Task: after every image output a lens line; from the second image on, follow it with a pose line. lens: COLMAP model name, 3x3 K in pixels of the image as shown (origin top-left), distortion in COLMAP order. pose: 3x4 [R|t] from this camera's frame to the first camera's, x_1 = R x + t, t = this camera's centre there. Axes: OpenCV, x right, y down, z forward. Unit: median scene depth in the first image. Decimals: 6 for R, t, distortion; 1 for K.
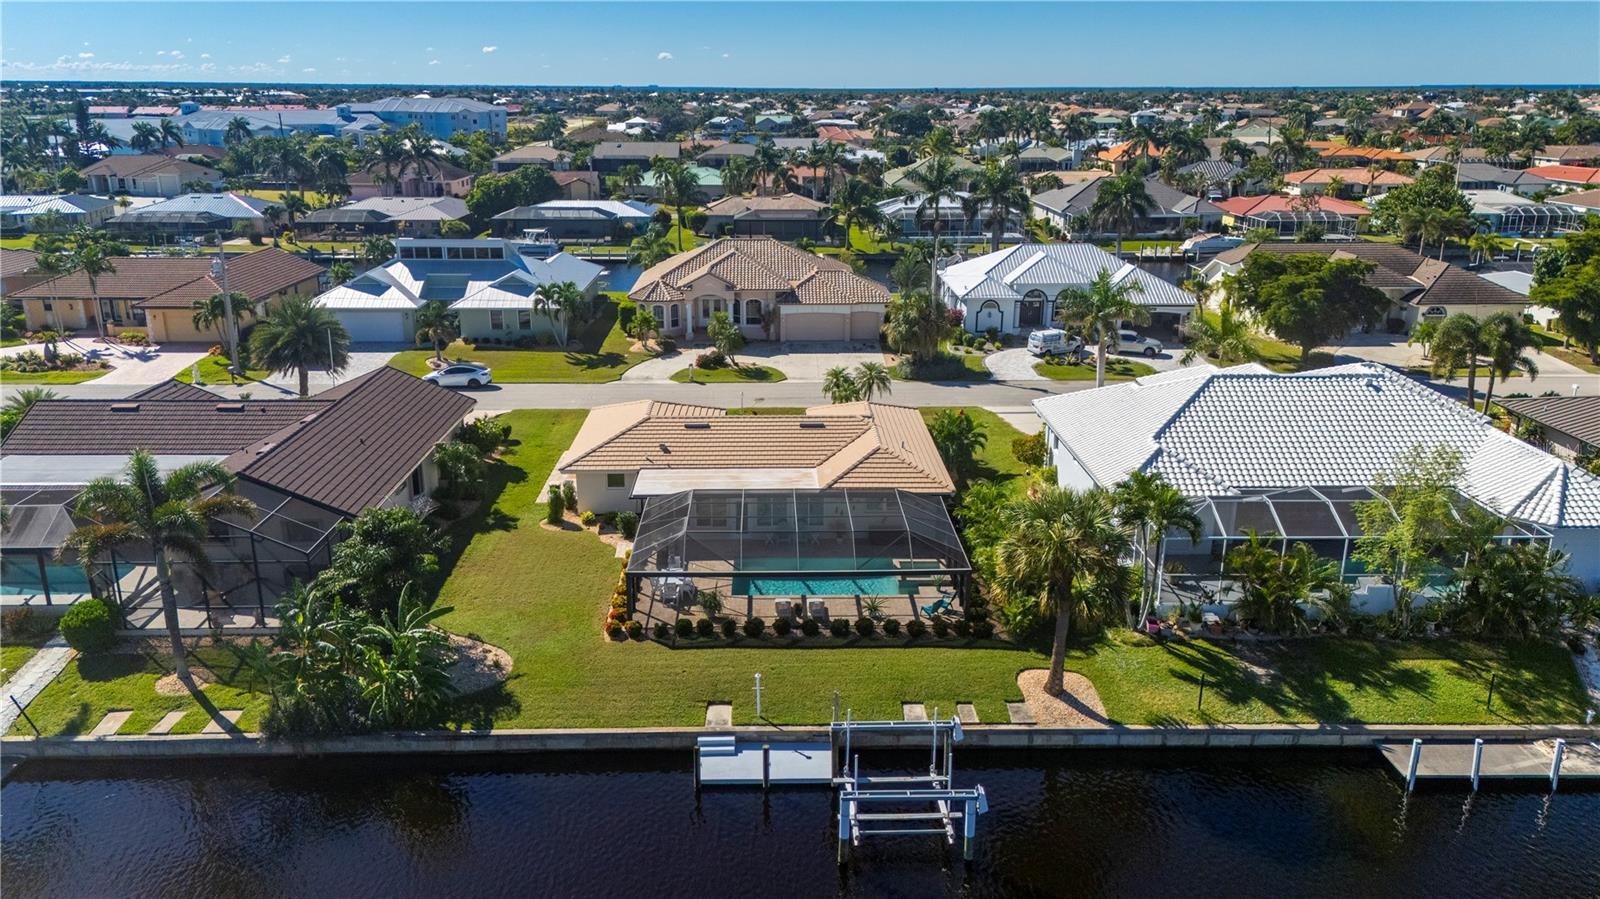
lens RADIAL K [[1175.9, 0, 800.0], [0, 1175.9, 449.5], [0, 0, 1]] dist [0.078493, -0.062752]
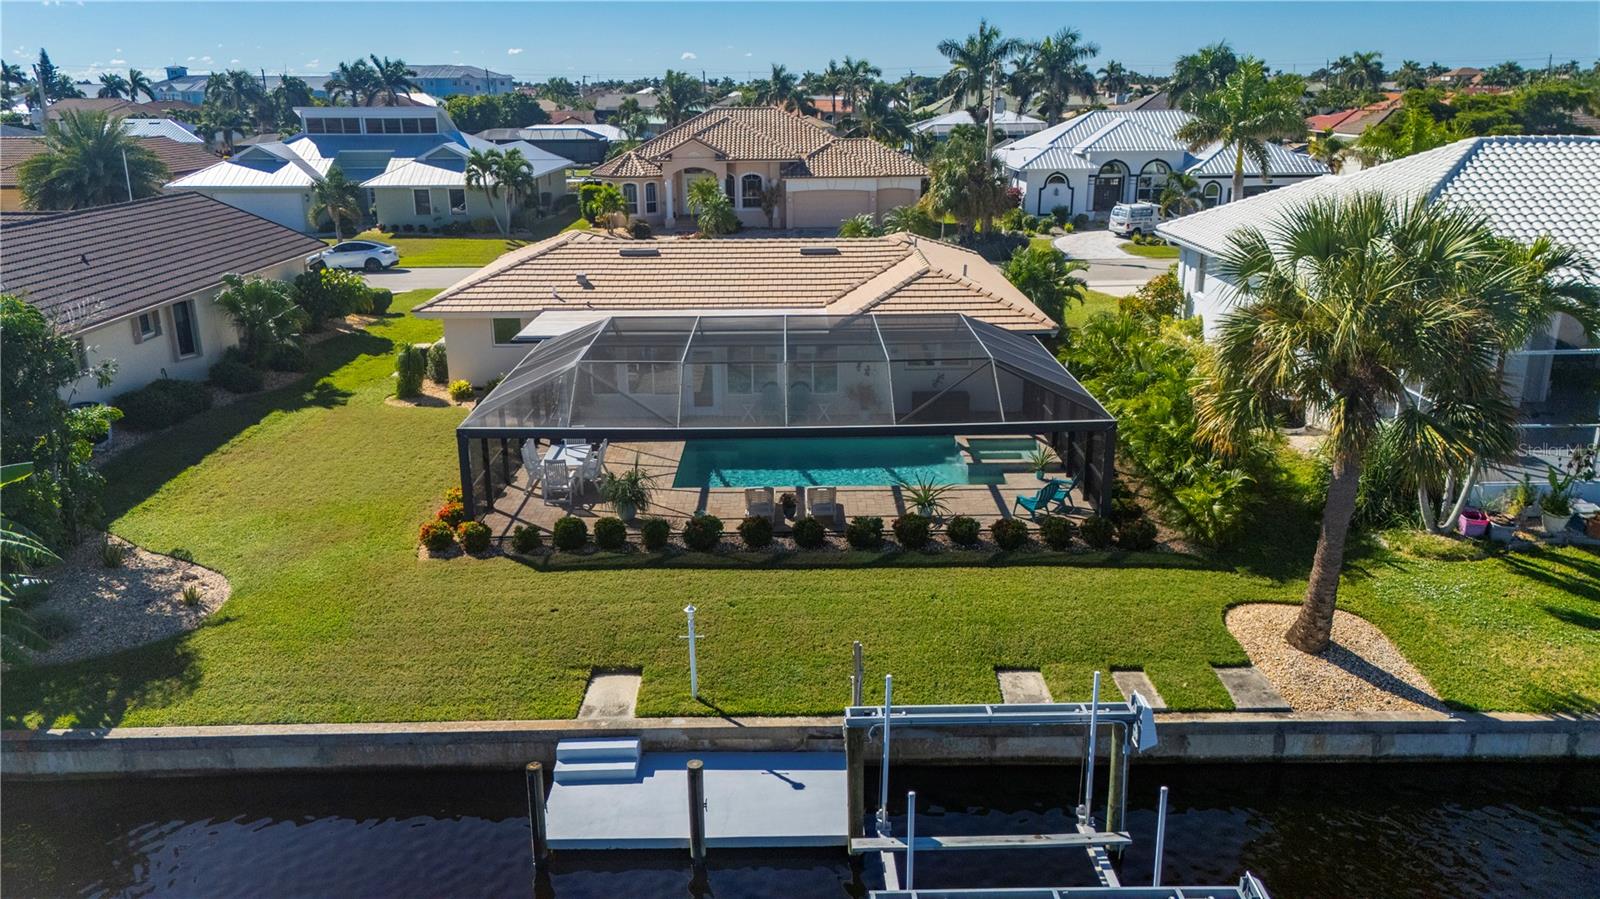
lens RADIAL K [[1171.2, 0, 807.1], [0, 1171.2, 448.0], [0, 0, 1]] dist [0.033076, -0.000955]
pose [[0.999864, -0.006702, -0.015101, 0.015839], [0.006685, 0.999977, -0.001179, 0.112813], [0.015109, 0.001078, 0.999885, 0.471370]]
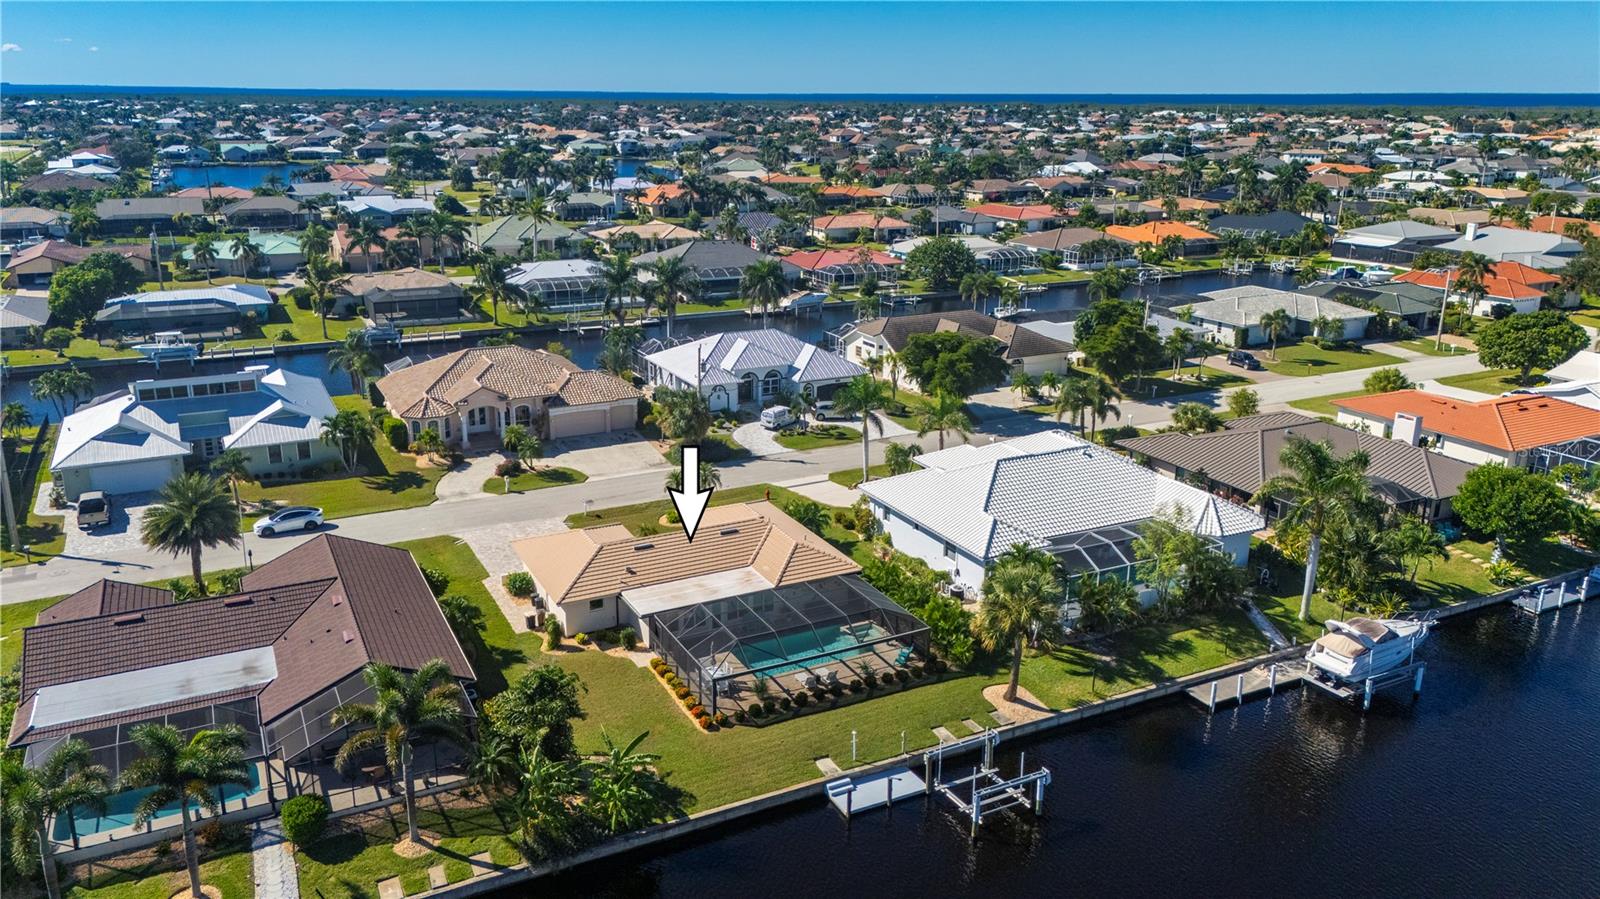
lens RADIAL K [[1175.9, 0, 800.0], [0, 1175.9, 449.5], [0, 0, 1]] dist [0.078493, -0.062752]
pose [[0.898844, -0.124618, 0.420179, -0.578110], [0.124621, 0.991821, 0.027570, -0.175427], [-0.420178, 0.027582, 0.907022, -0.257417]]
